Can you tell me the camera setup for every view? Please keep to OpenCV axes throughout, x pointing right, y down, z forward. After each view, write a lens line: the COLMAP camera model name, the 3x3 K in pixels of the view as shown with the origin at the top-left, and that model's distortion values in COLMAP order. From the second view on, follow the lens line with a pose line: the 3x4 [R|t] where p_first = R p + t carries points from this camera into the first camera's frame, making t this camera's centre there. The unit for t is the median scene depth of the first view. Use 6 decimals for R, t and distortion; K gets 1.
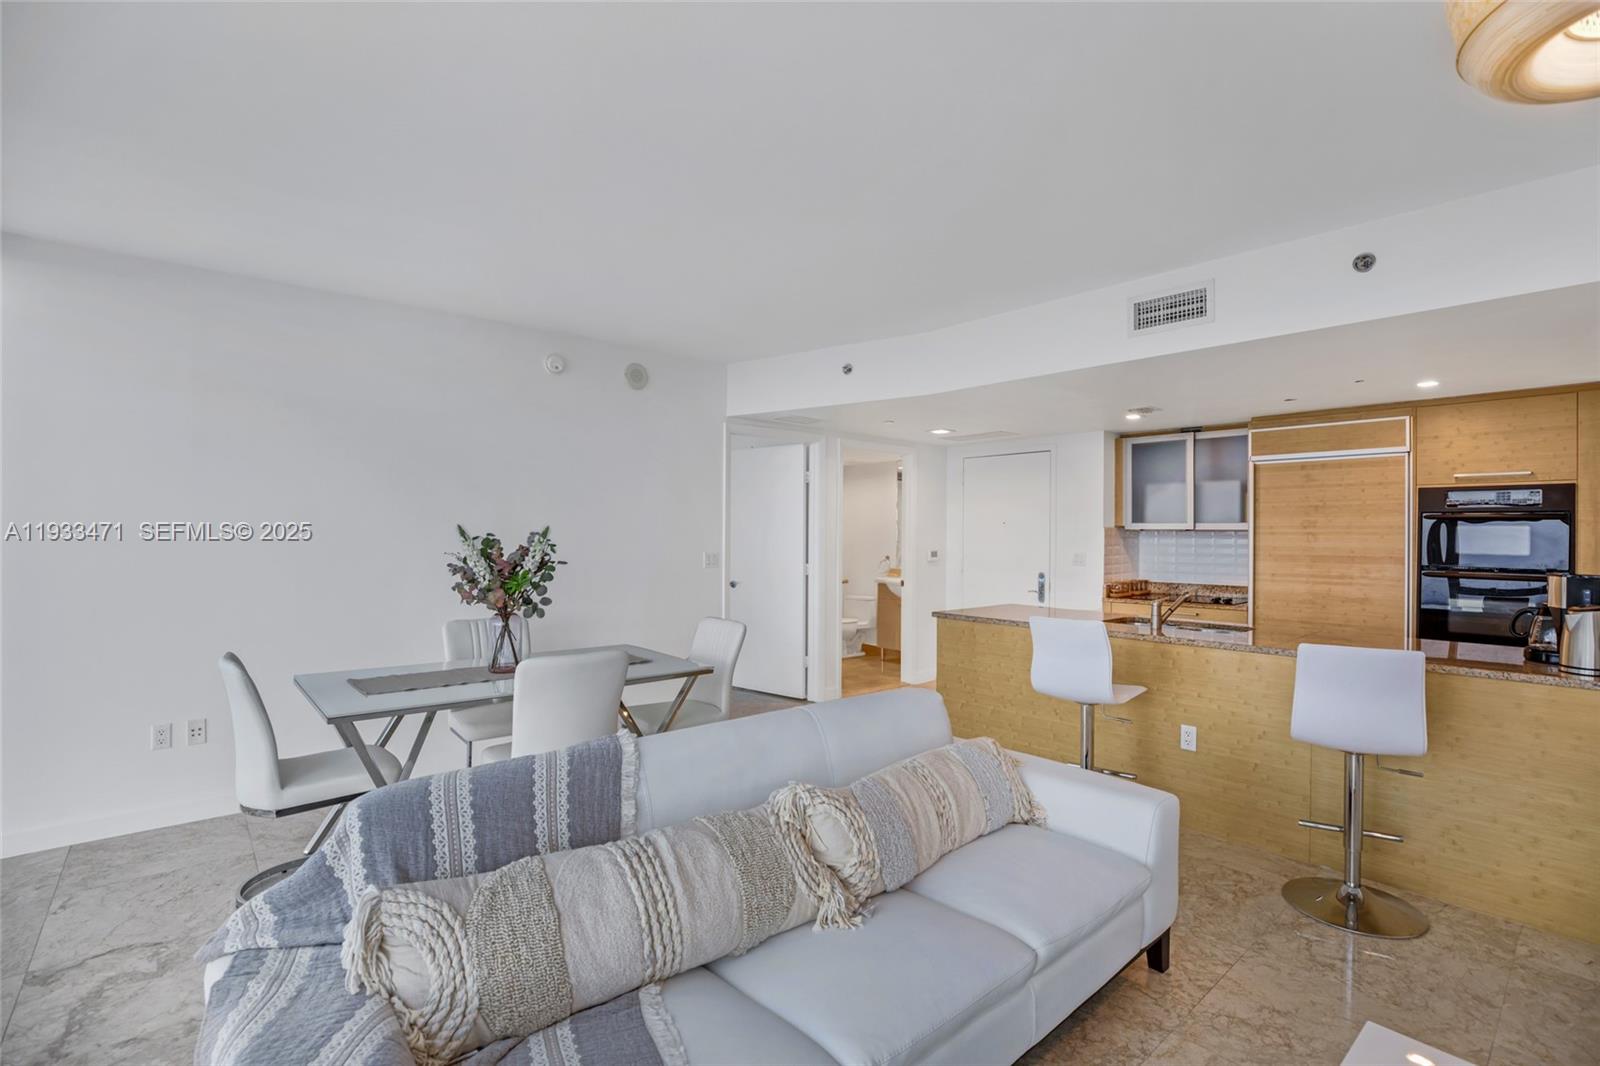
lens RADIAL K [[721.0, 0, 801.6], [0, 721.0, 535.6], [0, 0, 1]] dist [0.000429, 0.000404]
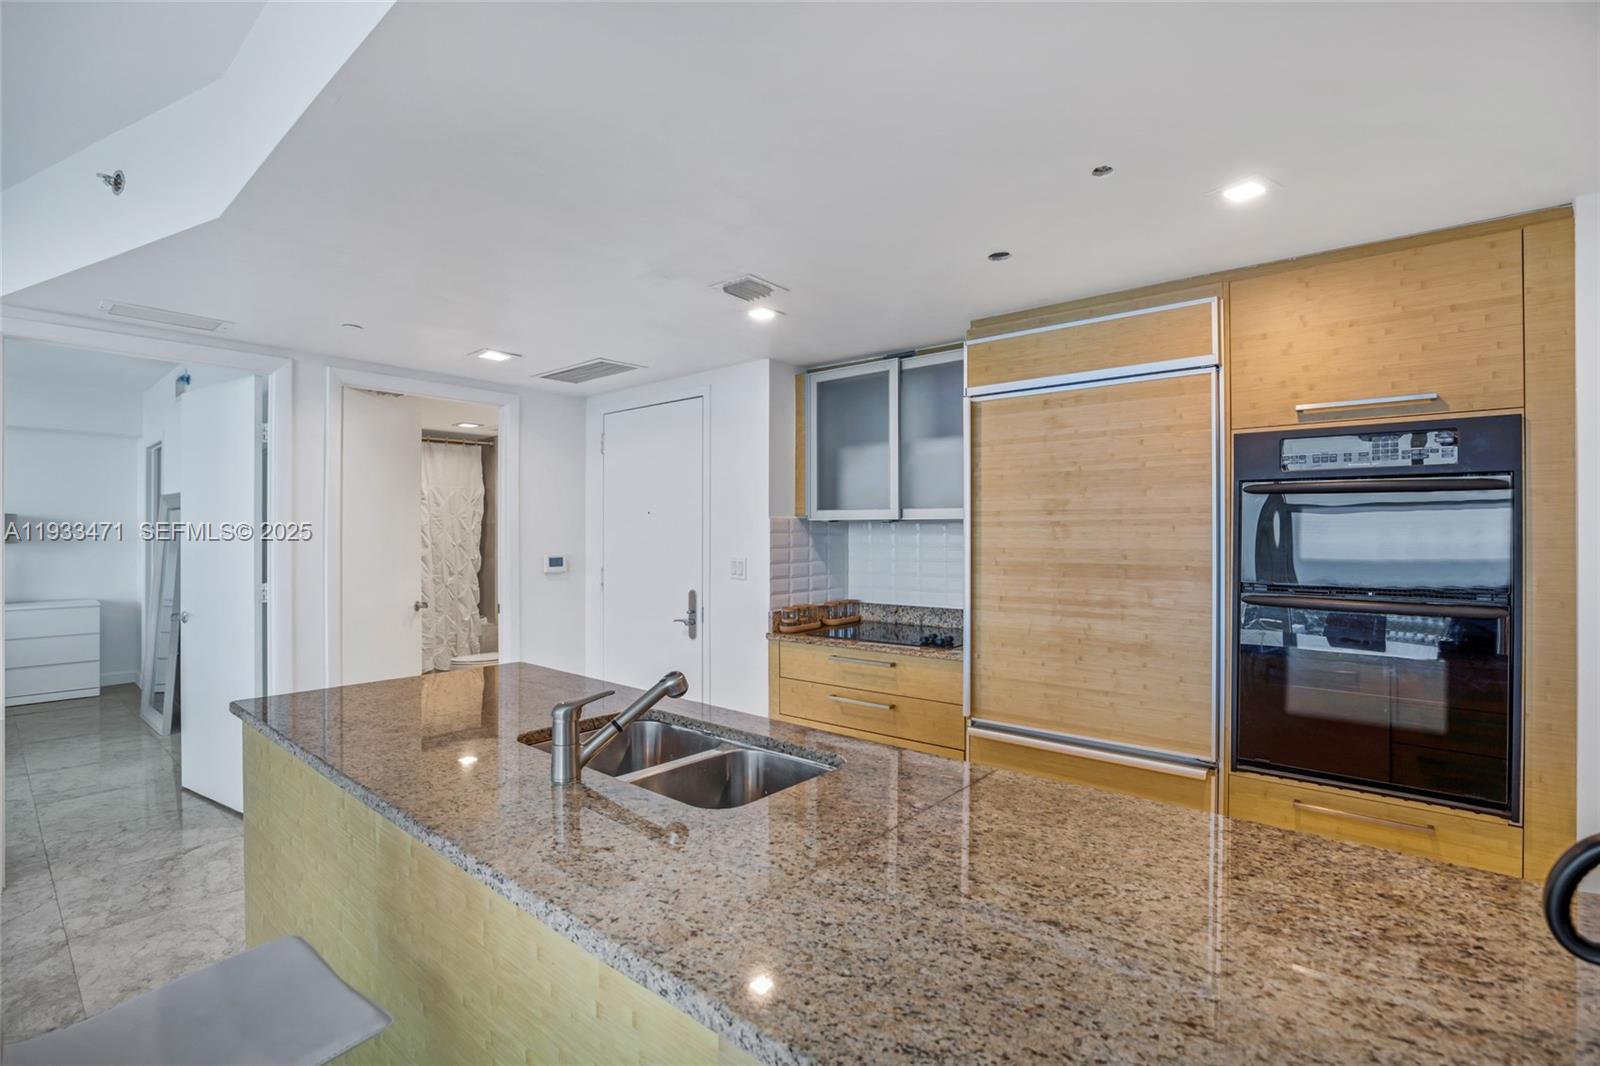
lens RADIAL K [[725.8, 0, 775.7], [0, 725.8, 533.8], [0, 0, 1]] dist [-0.005472, -0.000109]
pose [[0.991103, -0.005440, 0.132985, 0.417535], [0.005826, 0.999980, -0.002515, 0.004873], [-0.132969, 0.003267, 0.991115, 0.480616]]
